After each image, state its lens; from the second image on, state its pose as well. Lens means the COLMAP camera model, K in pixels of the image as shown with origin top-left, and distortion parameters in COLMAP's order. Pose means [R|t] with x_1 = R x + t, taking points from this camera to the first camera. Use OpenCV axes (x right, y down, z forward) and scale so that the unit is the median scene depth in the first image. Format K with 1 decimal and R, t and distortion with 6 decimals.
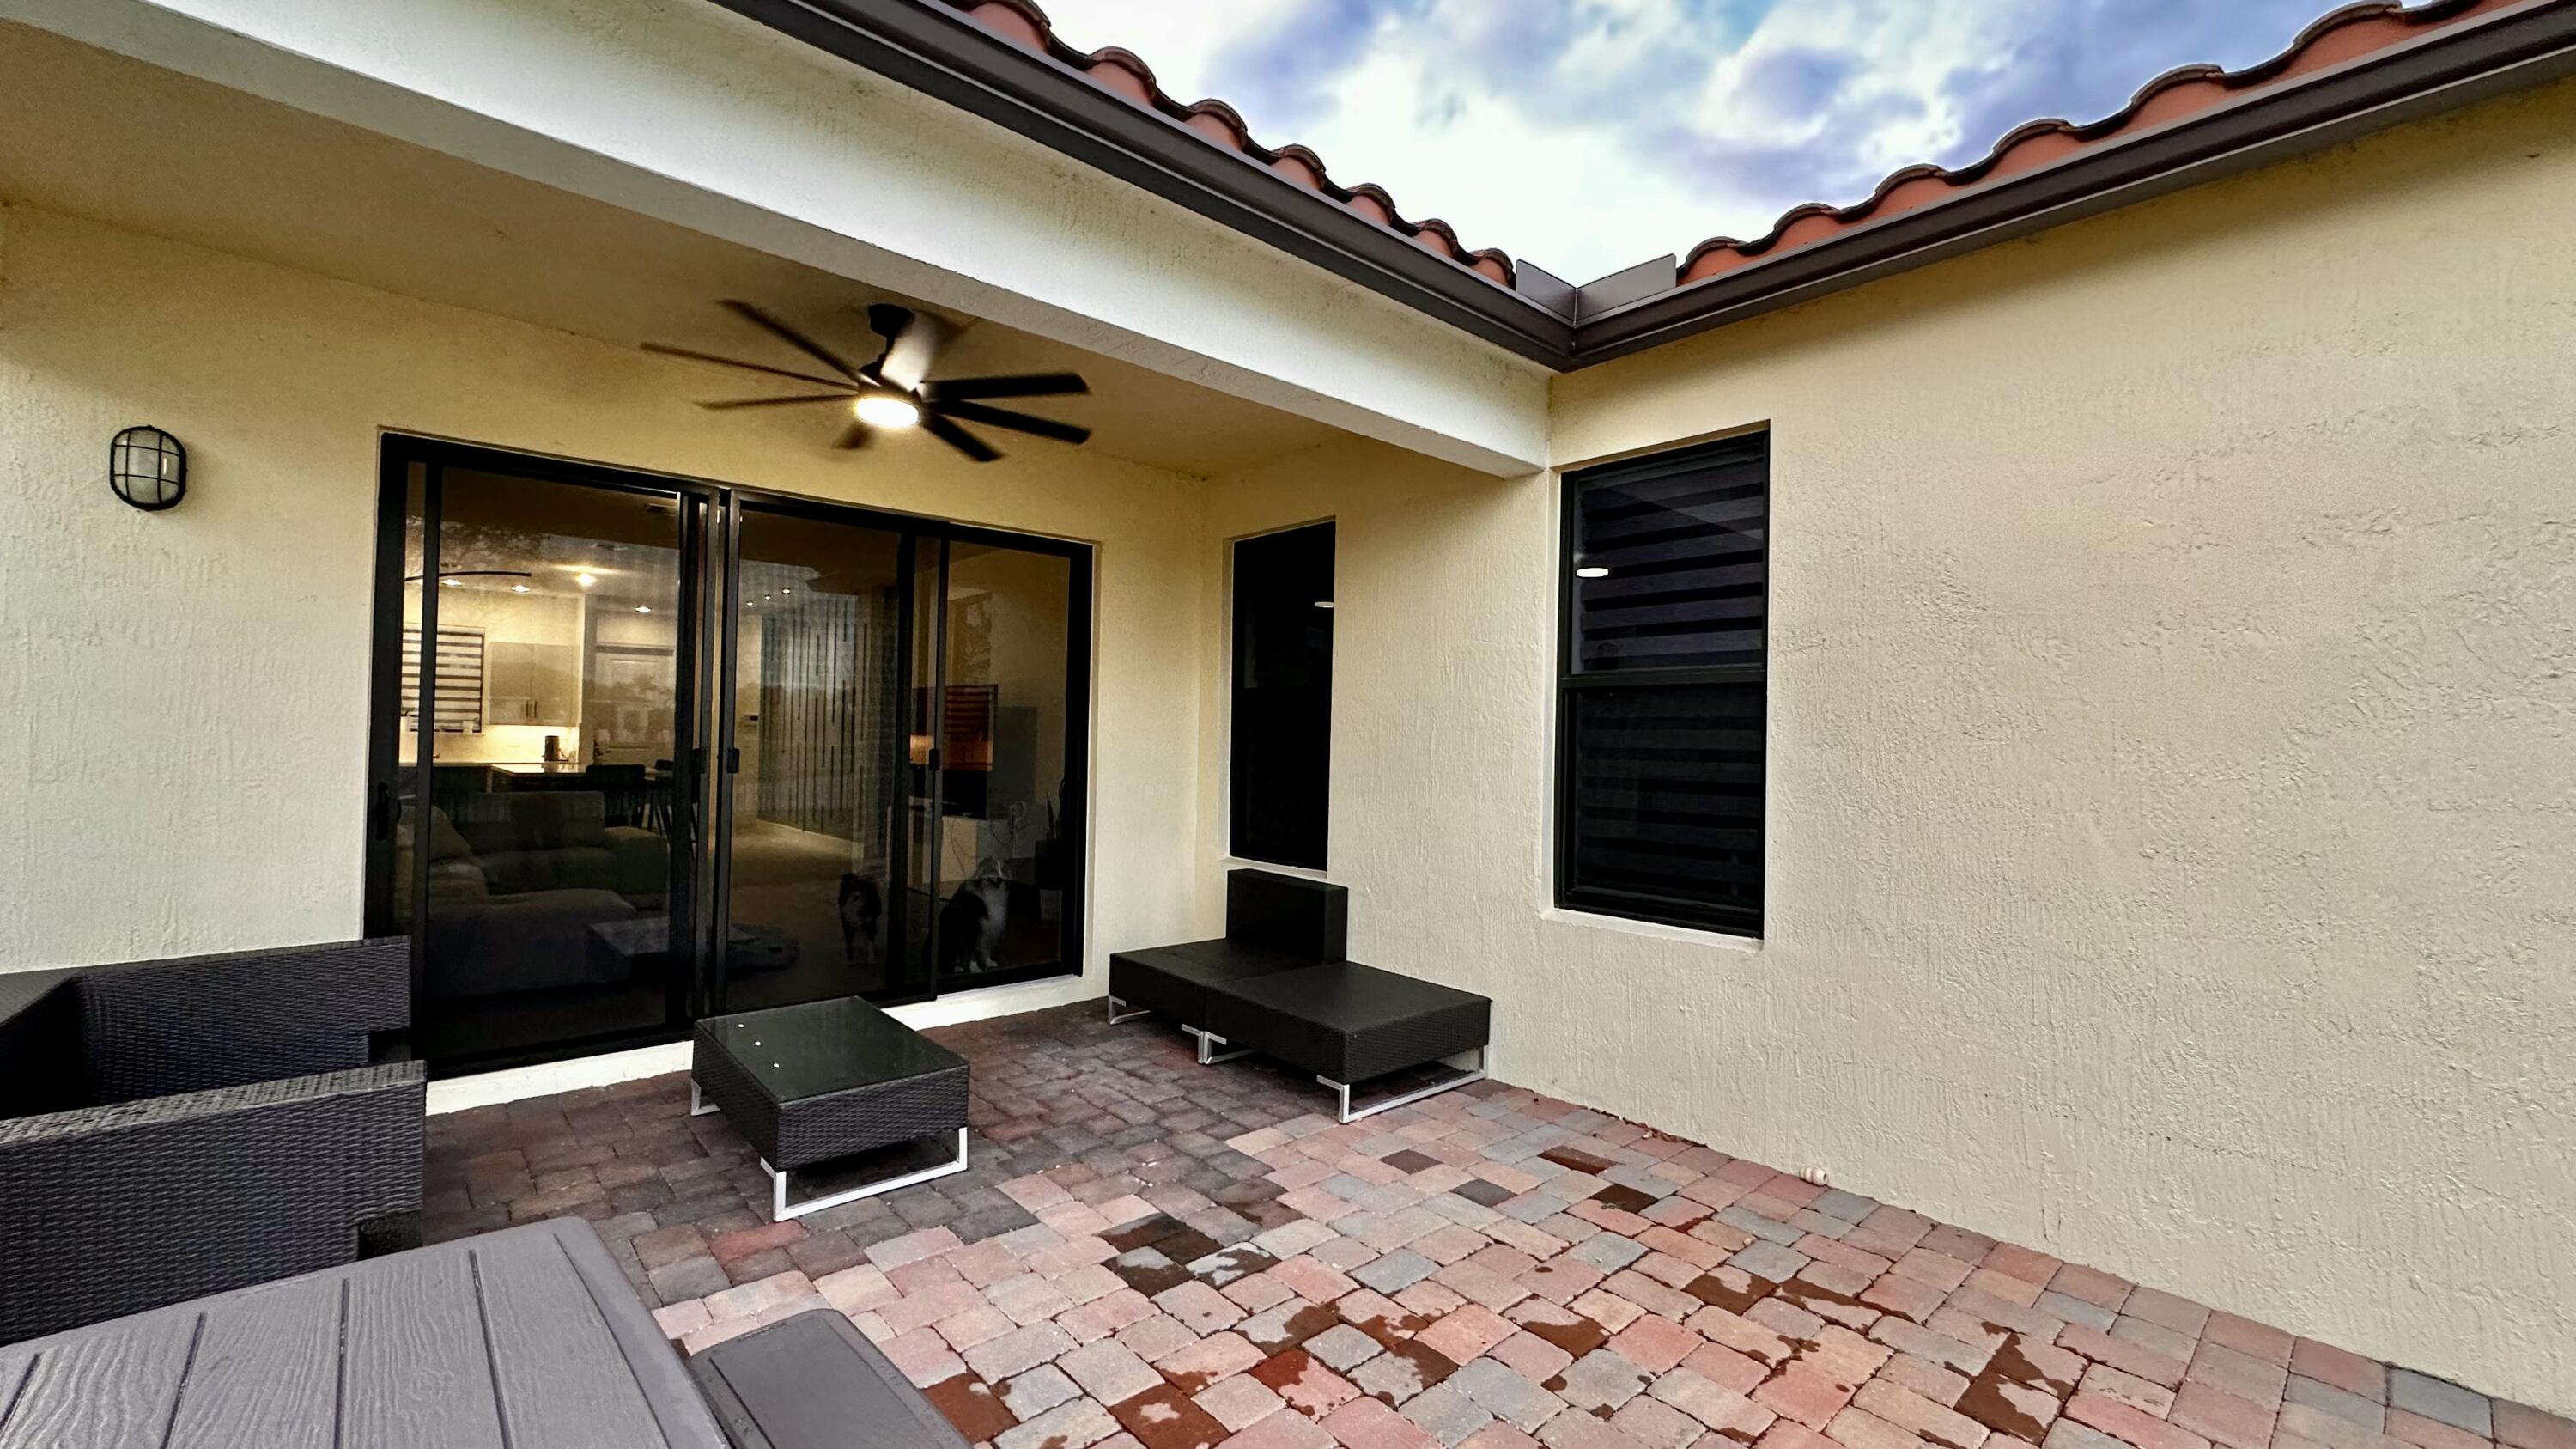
lens RADIAL K [[1032.3, 0, 1294.9], [0, 1032.3, 715.4], [0, 0, 1]] dist [-0.001331, -0.000050]
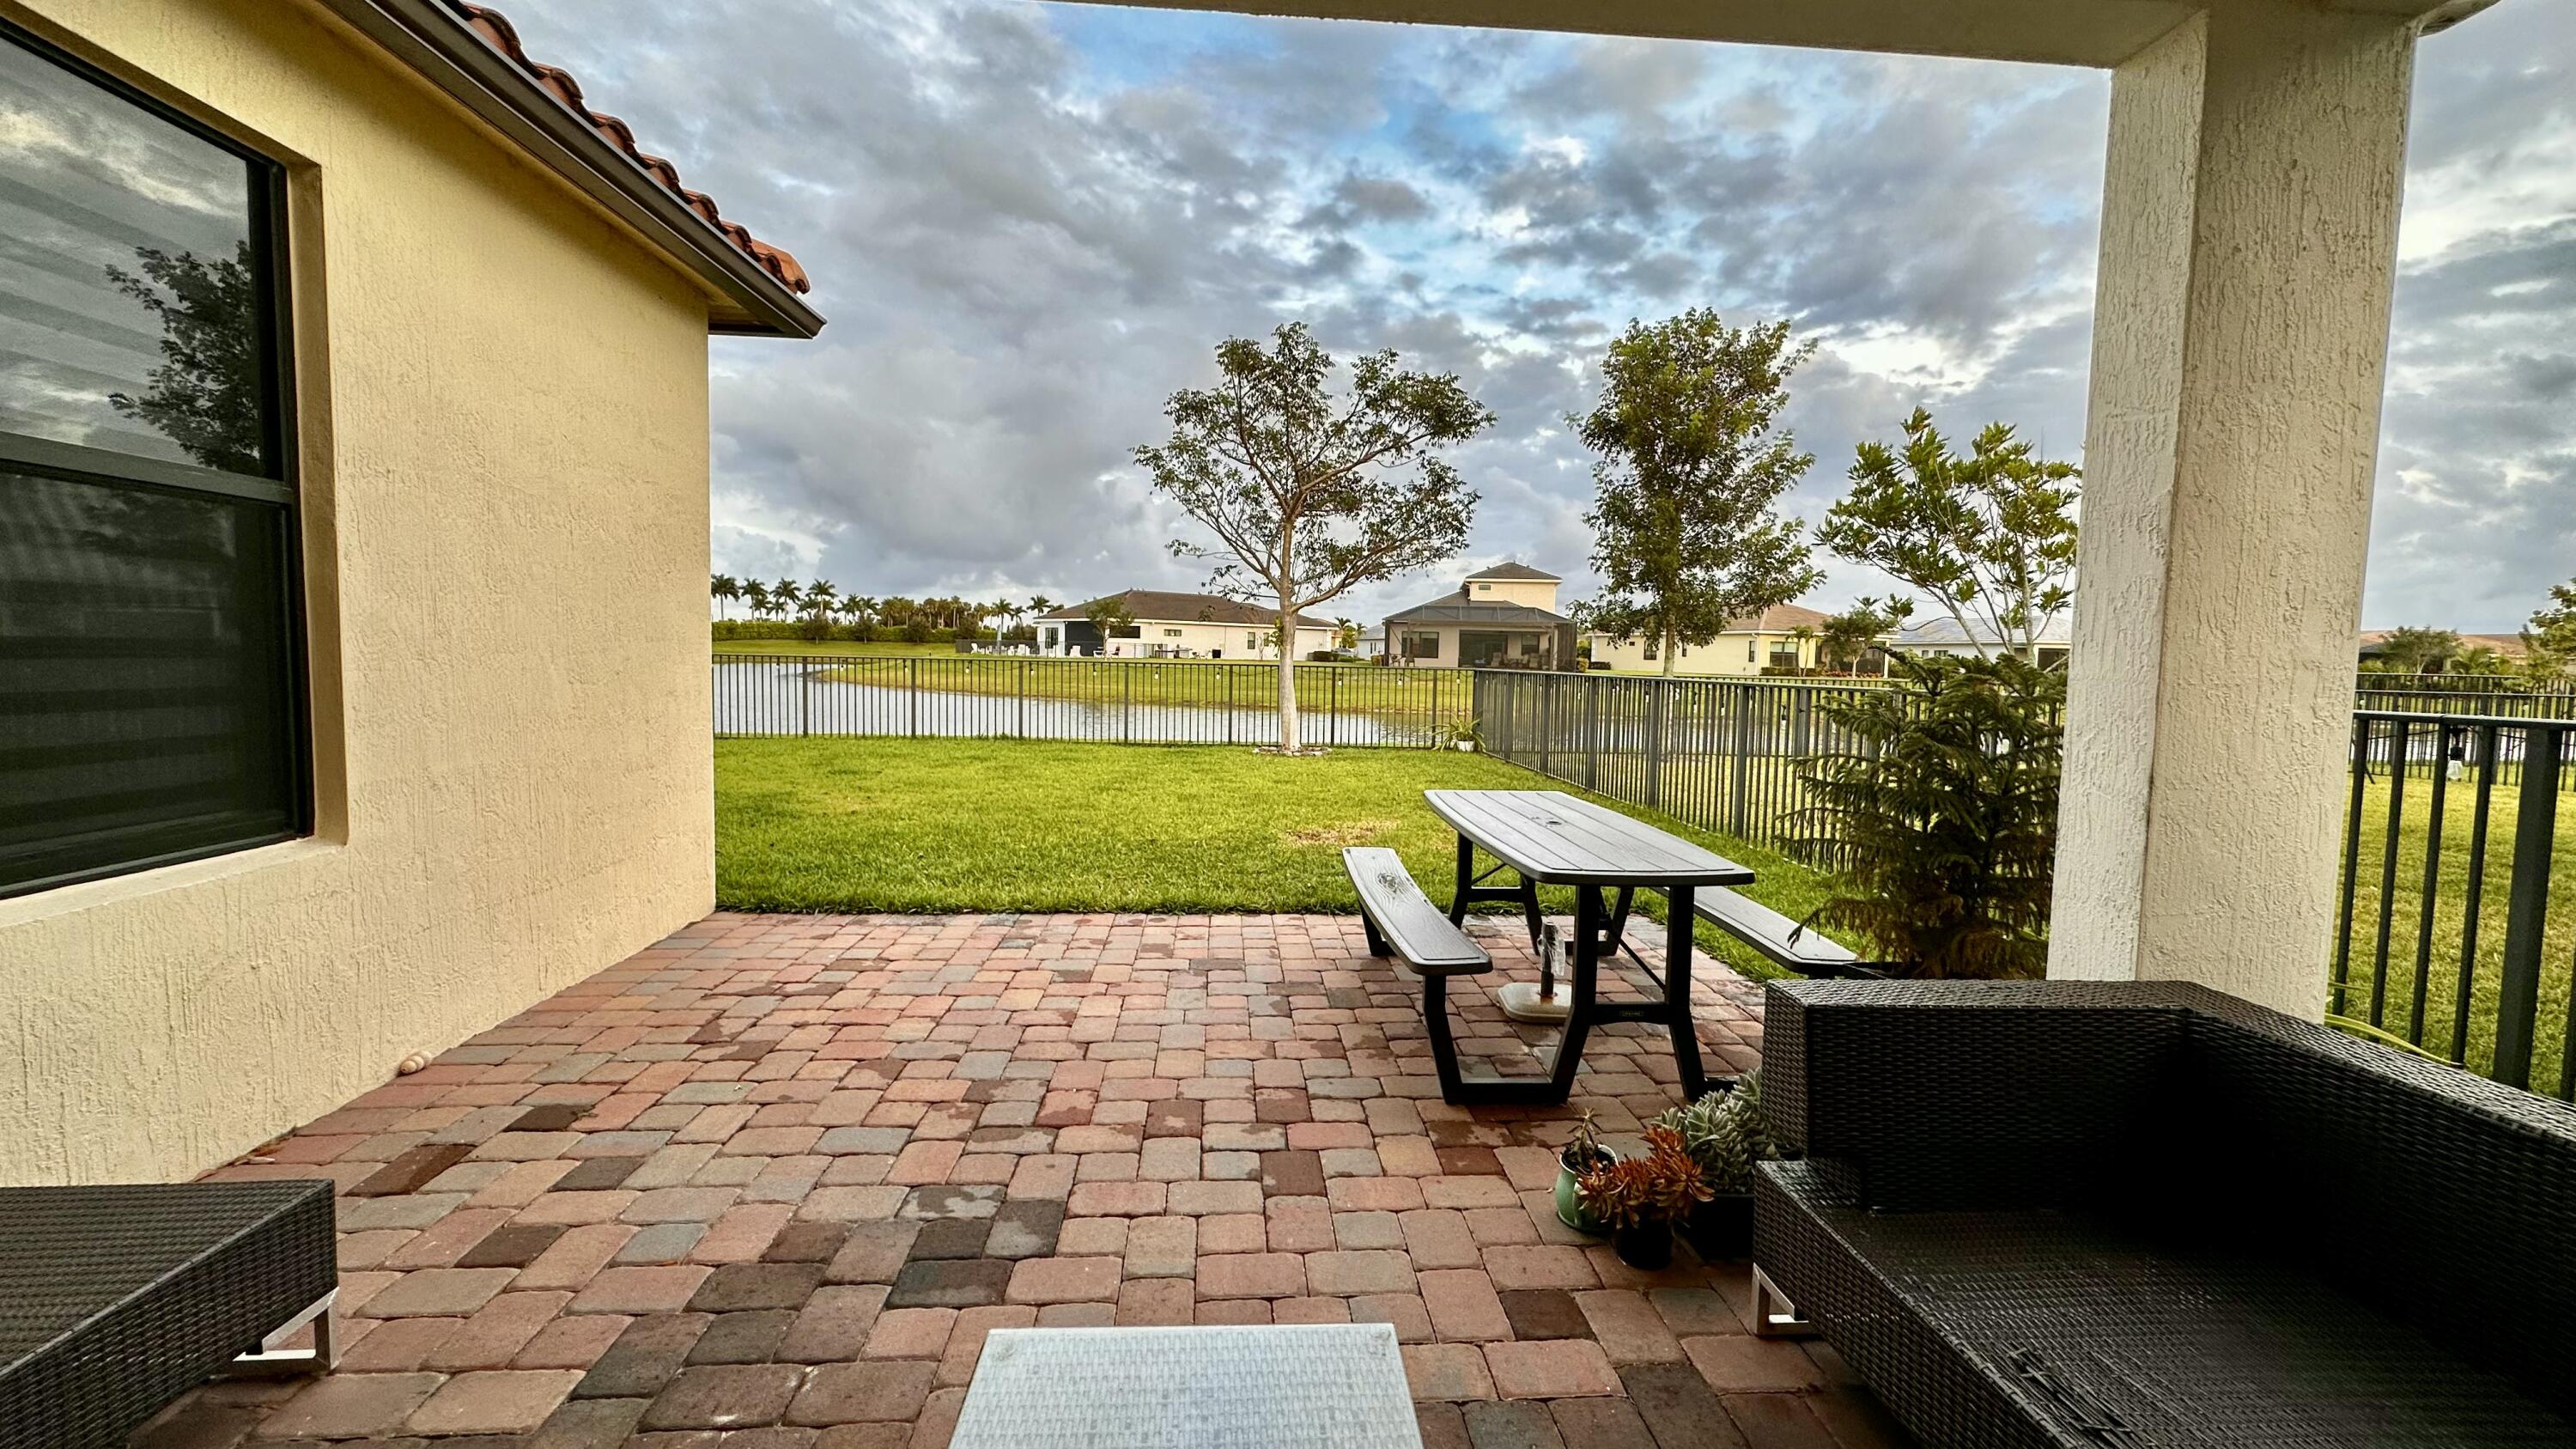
lens RADIAL K [[1032.3, 0, 1292.5], [0, 1032.3, 718.3], [0, 0, 1]] dist [-0.001331, -0.000050]
pose [[-0.783386, -0.076155, 0.616852, -0.795650], [-0.048042, 0.996915, 0.062065, 0.054348], [-0.619676, 0.018986, -0.784628, 1.500683]]
